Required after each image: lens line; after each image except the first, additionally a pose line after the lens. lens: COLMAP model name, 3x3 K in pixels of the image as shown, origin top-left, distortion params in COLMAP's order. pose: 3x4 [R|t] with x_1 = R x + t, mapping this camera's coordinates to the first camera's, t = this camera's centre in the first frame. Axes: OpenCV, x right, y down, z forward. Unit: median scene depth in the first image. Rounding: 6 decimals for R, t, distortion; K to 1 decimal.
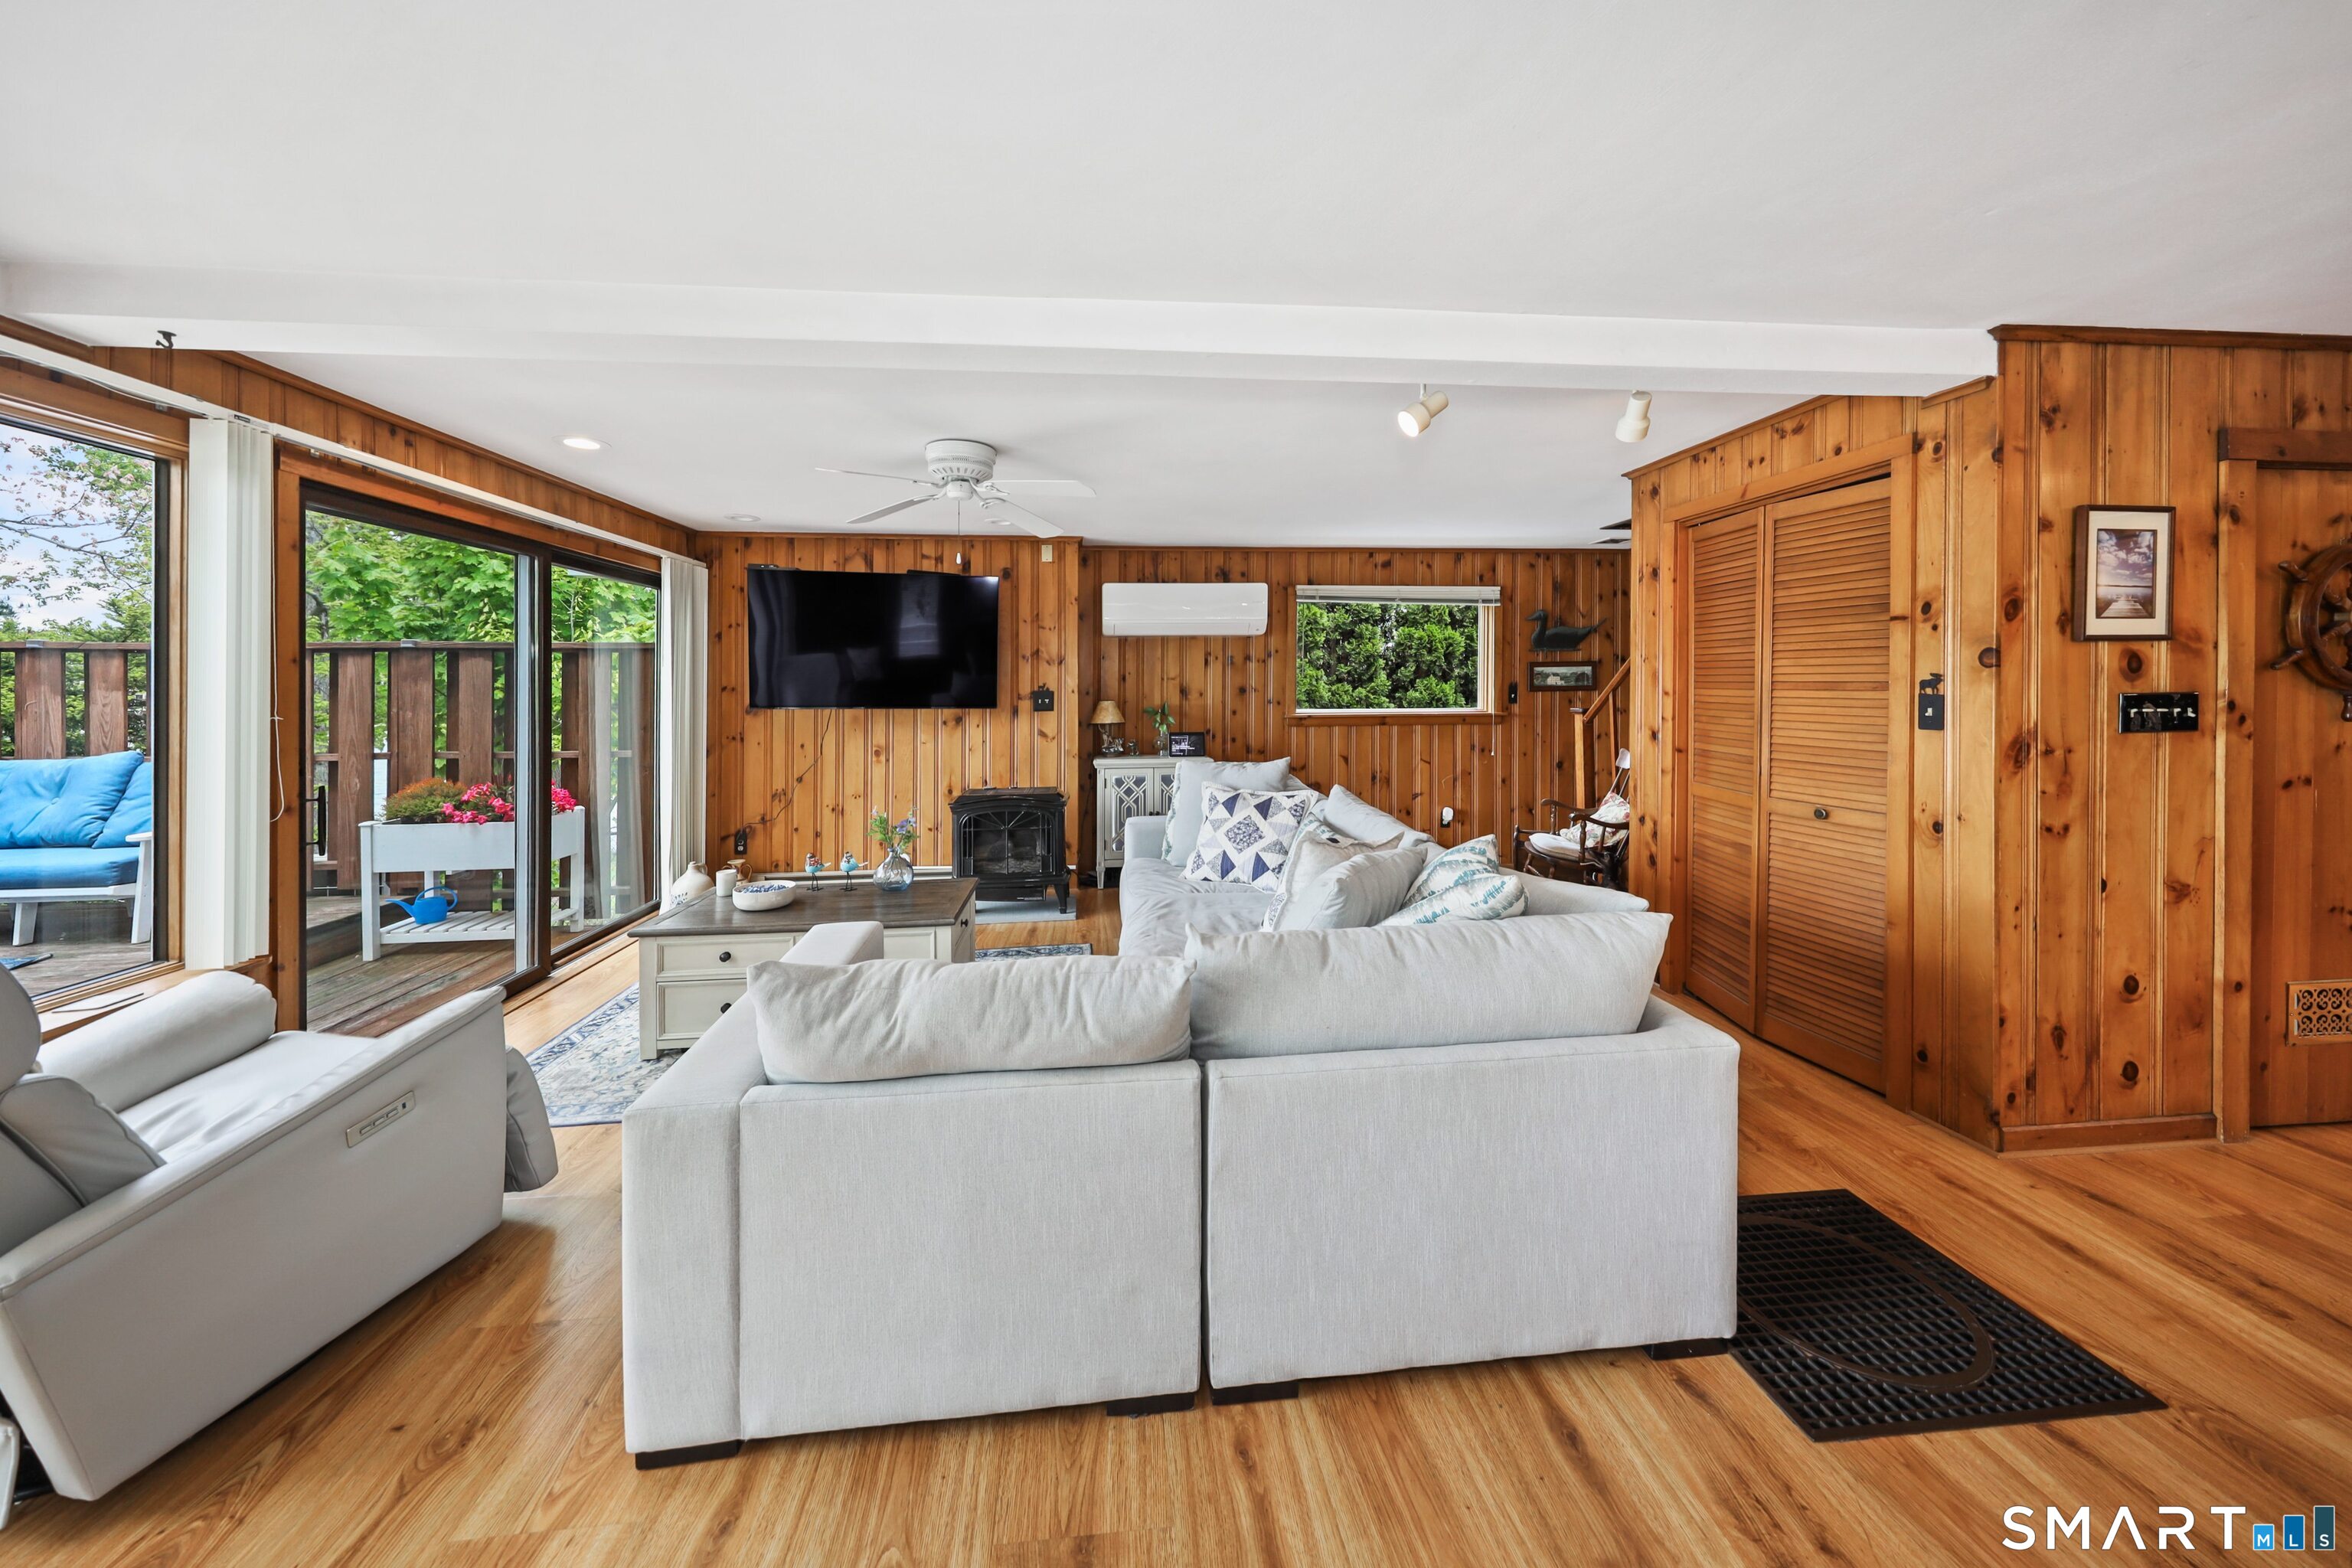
lens RADIAL K [[796.6, 0, 1159.0], [0, 796.6, 685.8], [0, 0, 1]] dist [0.000793, 0.000051]
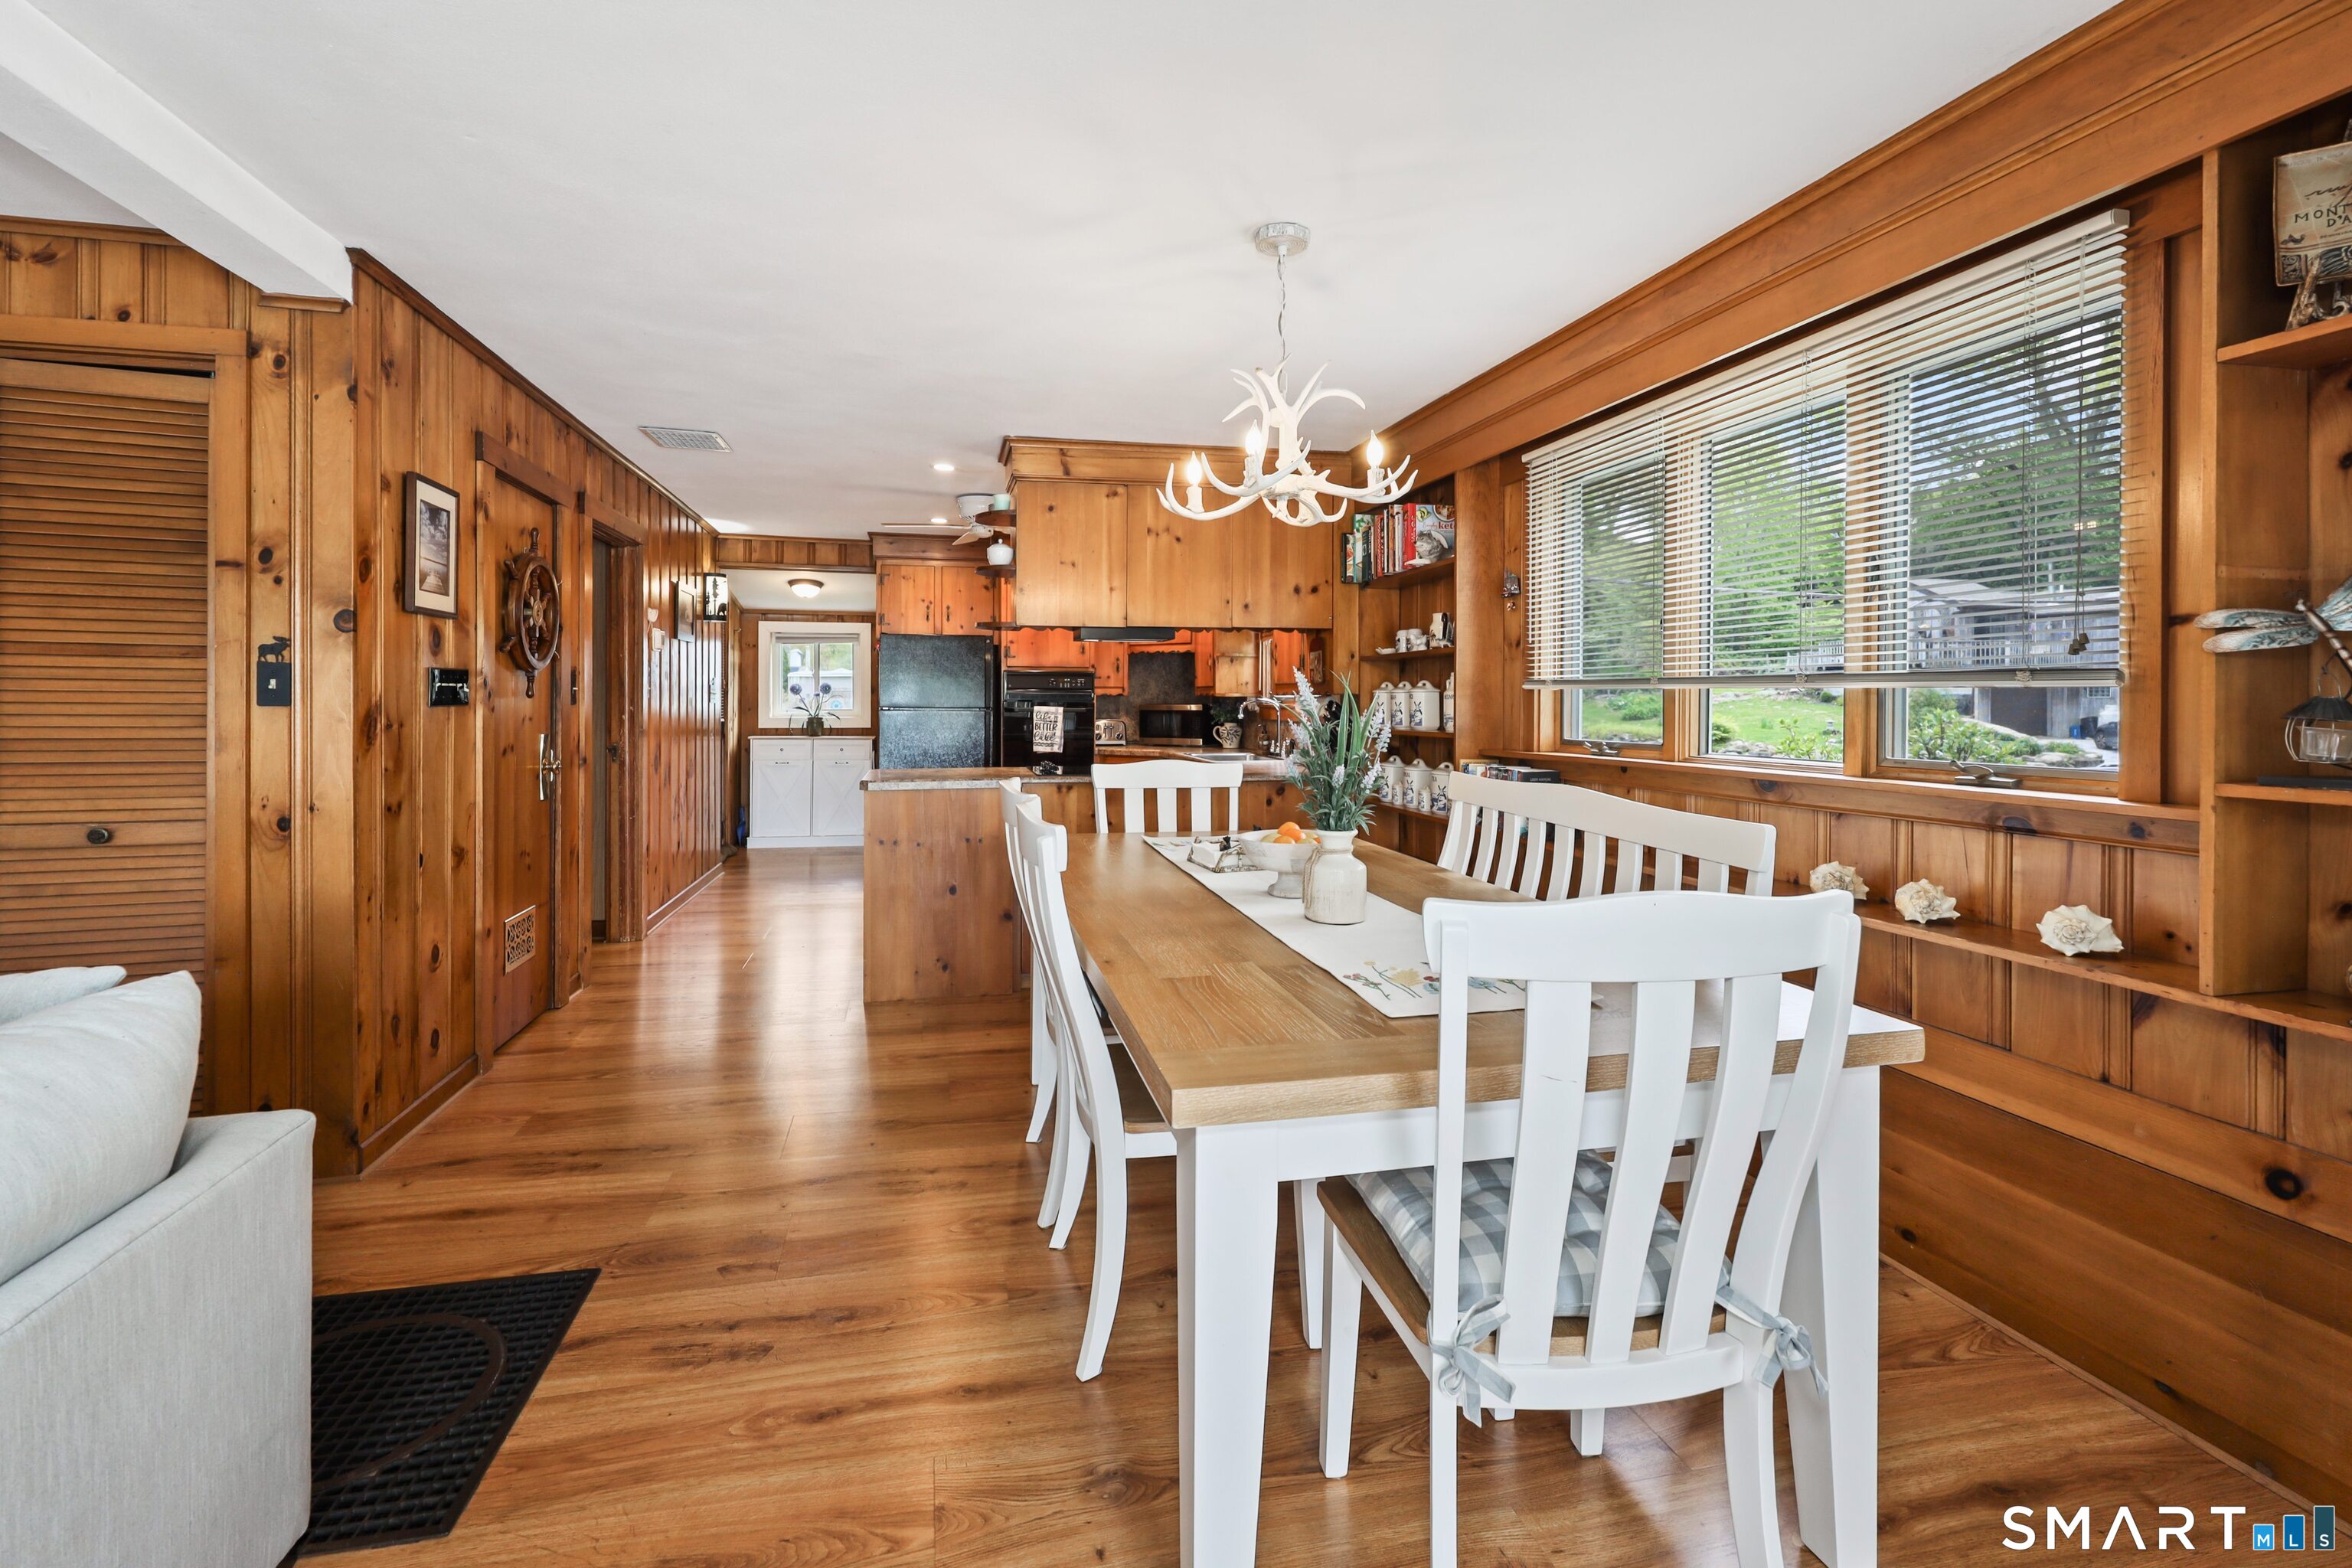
lens RADIAL K [[1013.2, 0, 1171.3], [0, 1013.2, 709.5], [0, 0, 1]] dist [0.001480, 0.000049]
pose [[-0.137746, -0.005591, 0.990452, -0.189928], [-0.002503, 0.999983, 0.005297, 0.052923], [-0.990464, -0.001749, -0.137758, 0.245012]]
